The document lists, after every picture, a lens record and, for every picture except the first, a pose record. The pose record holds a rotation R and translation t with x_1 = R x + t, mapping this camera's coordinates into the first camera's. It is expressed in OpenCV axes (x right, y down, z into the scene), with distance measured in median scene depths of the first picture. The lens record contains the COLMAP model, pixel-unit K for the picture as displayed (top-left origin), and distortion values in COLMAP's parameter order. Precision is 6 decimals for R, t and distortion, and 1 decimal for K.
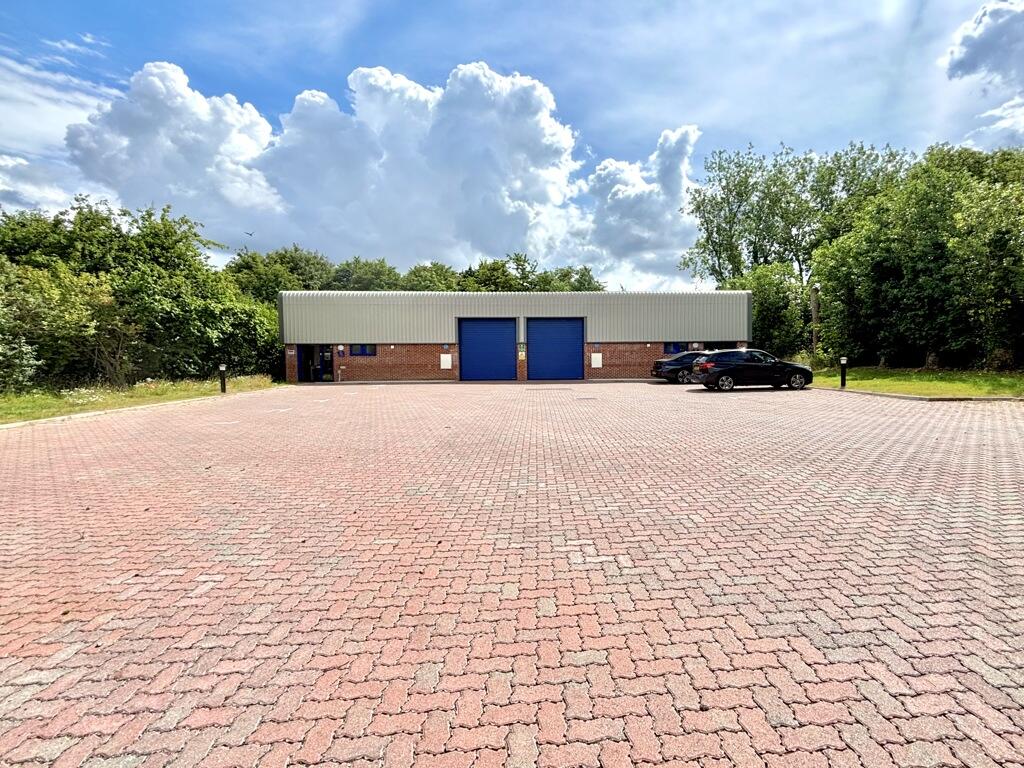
lens RADIAL K [[465.4, 0, 512.0], [0, 465.4, 382.9], [0, 0, 1]] dist [-0.000399, -0.000301]
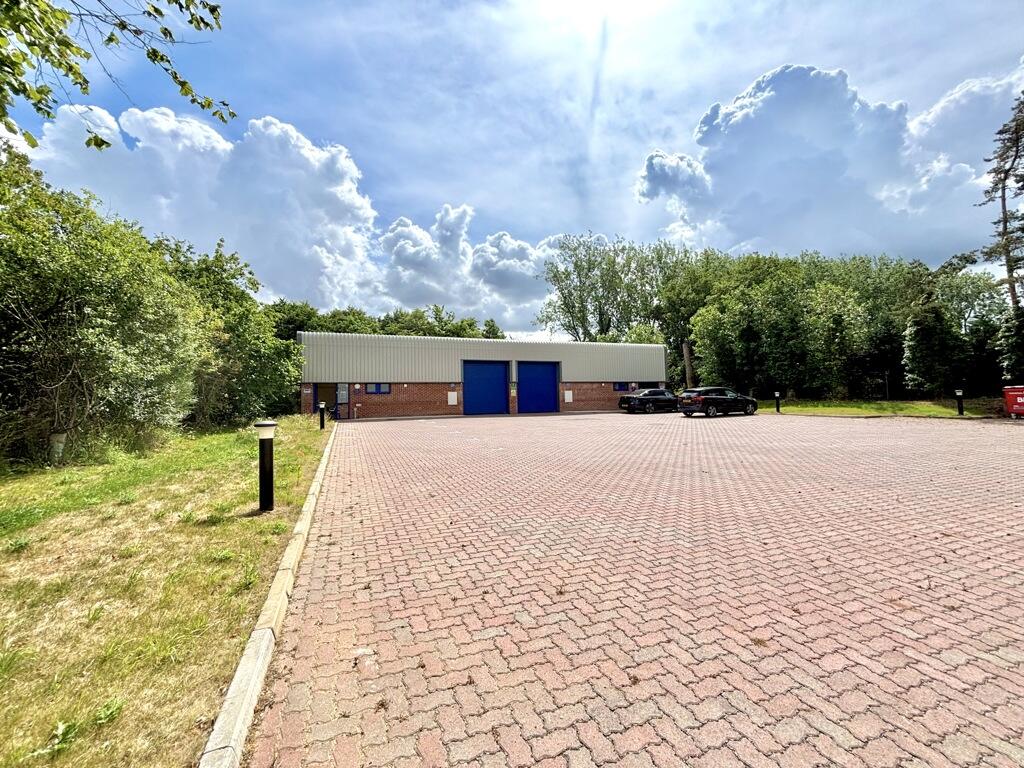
lens RADIAL K [[412.4, 0, 510.7], [0, 412.4, 383.4], [0, 0, 1]] dist [-0.001996, -0.000114]
pose [[0.950952, 0.002340, 0.309329, -0.314271], [0.023618, 0.996503, -0.080144, 0.001280], [-0.308435, 0.083518, 0.947572, 0.006705]]
